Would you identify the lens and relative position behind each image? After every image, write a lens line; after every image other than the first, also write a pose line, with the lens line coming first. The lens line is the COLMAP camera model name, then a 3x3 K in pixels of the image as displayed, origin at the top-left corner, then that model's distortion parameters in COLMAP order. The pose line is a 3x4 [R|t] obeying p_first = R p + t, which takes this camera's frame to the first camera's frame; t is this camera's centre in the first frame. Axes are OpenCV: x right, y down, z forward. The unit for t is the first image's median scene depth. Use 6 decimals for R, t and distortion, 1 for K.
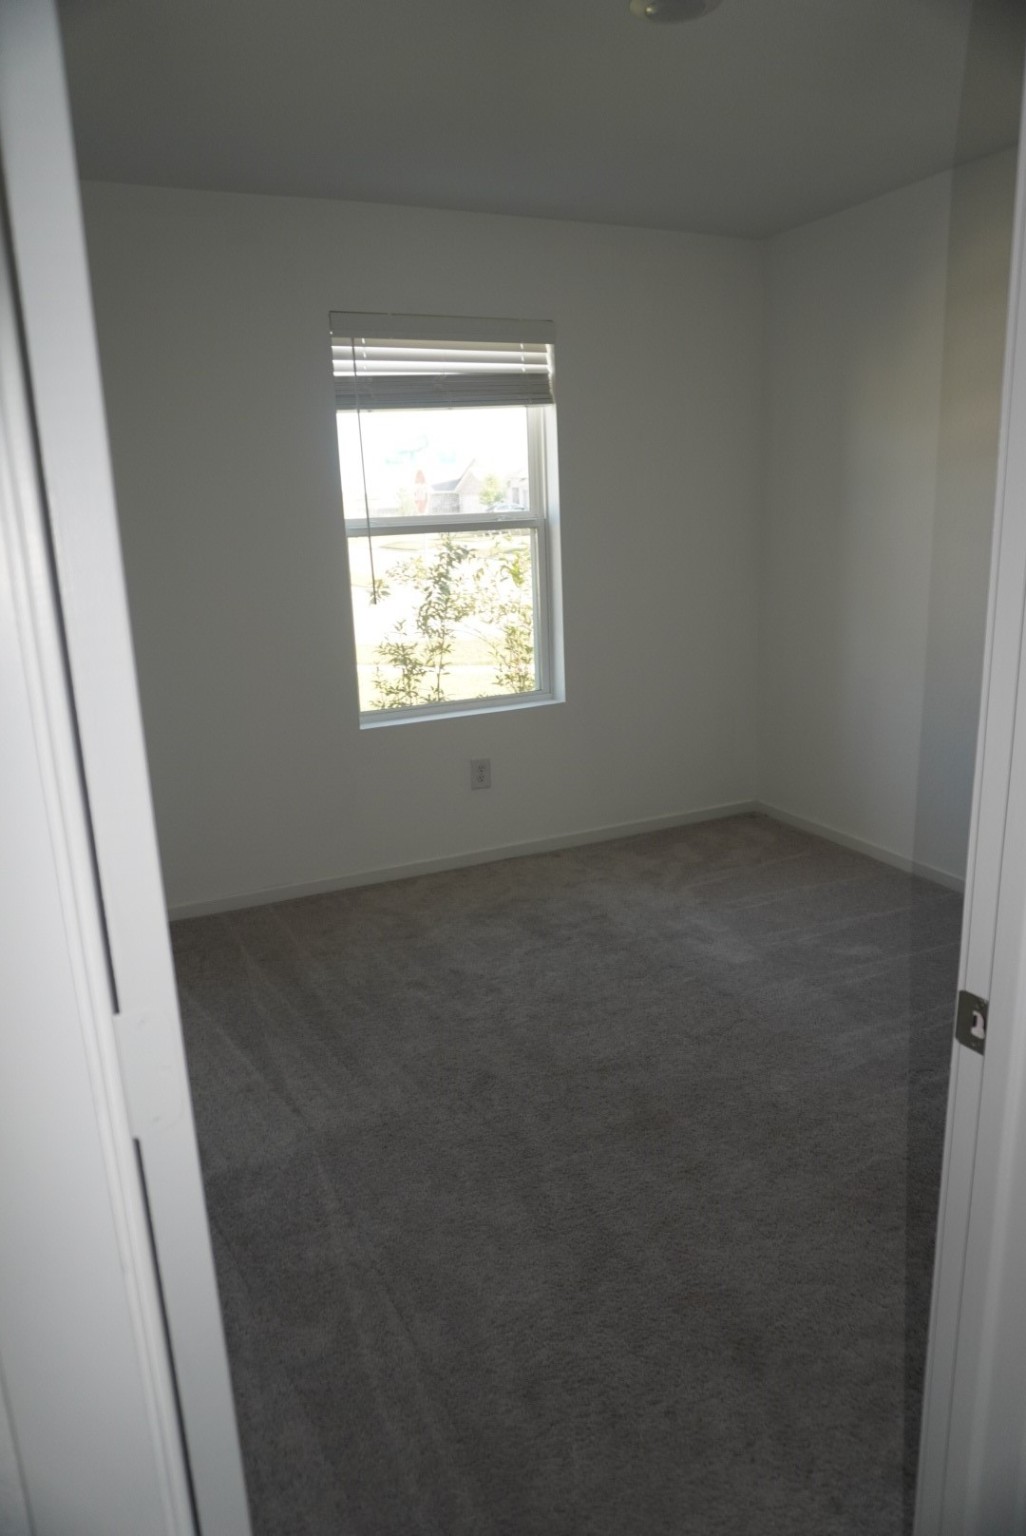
lens RADIAL K [[1070.9, 0, 513.0], [0, 1070.9, 768.0], [0, 0, 1]] dist [-0.007160, 0.096900]
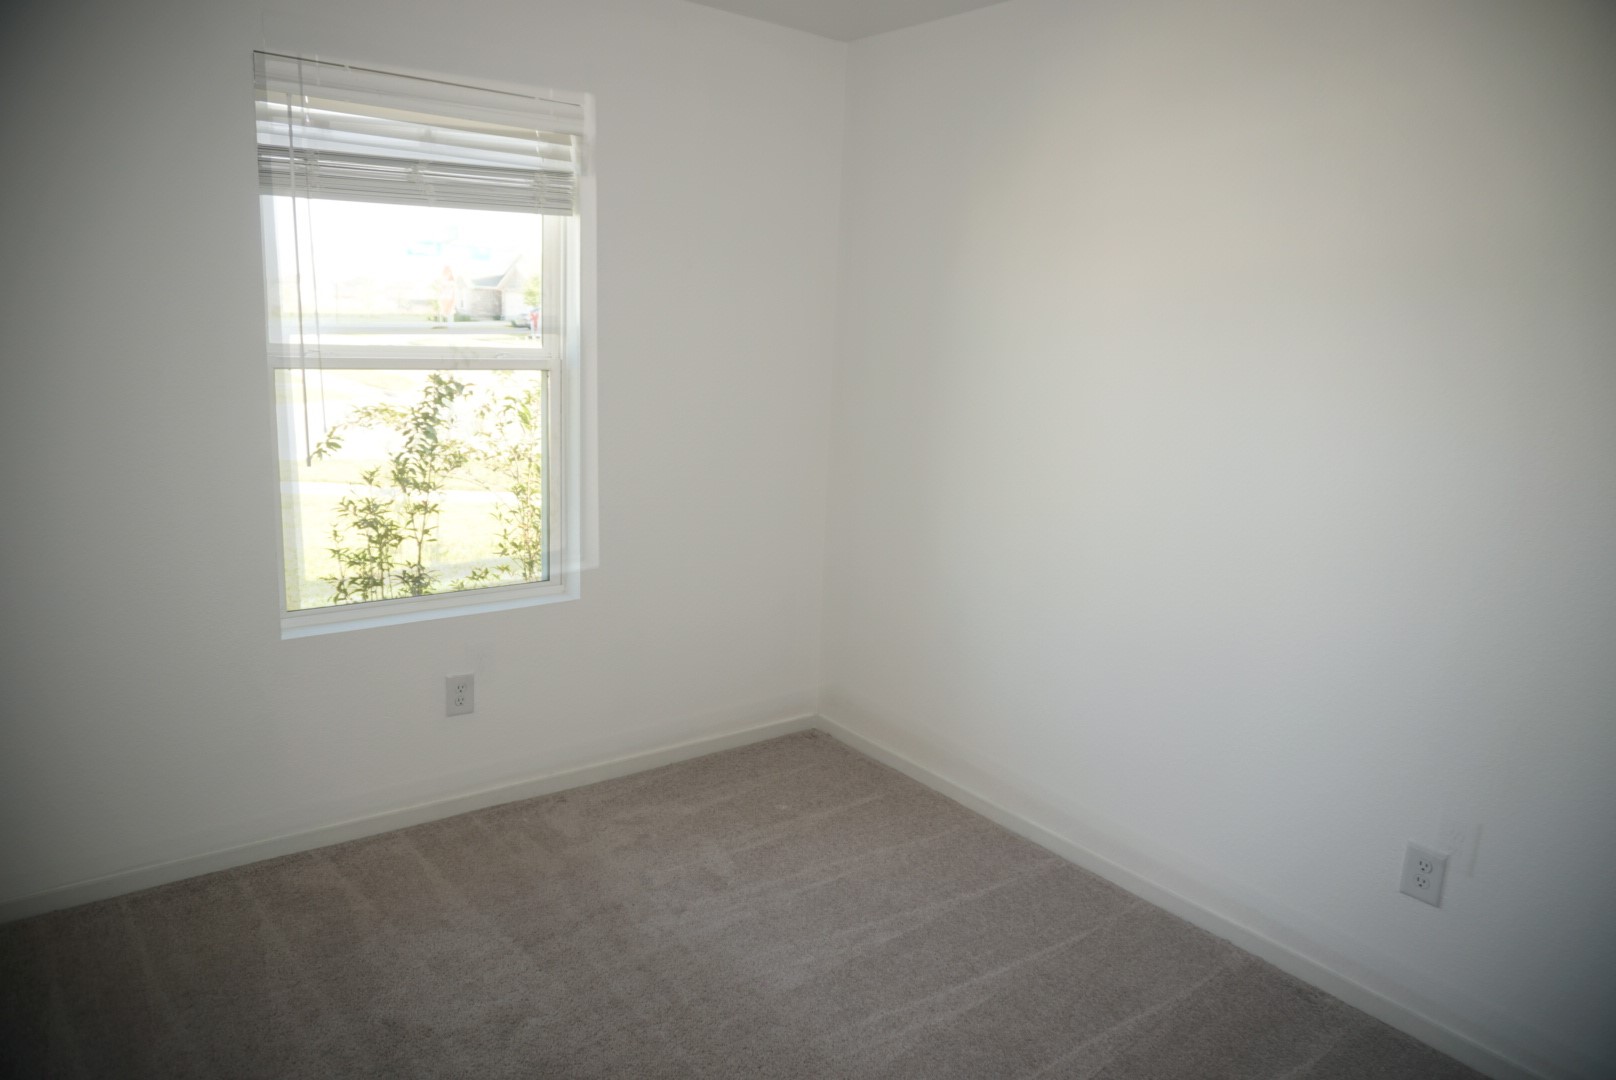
lens RADIAL K [[1126.6, 0, 806.5], [0, 1126.6, 566.3], [0, 0, 1]] dist [-0.007160, 0.096900]
pose [[0.975233, 0.024702, 0.219796, 0.025396], [-0.019434, 0.999470, -0.026097, -0.056644], [-0.220325, 0.021179, 0.975197, 0.149010]]
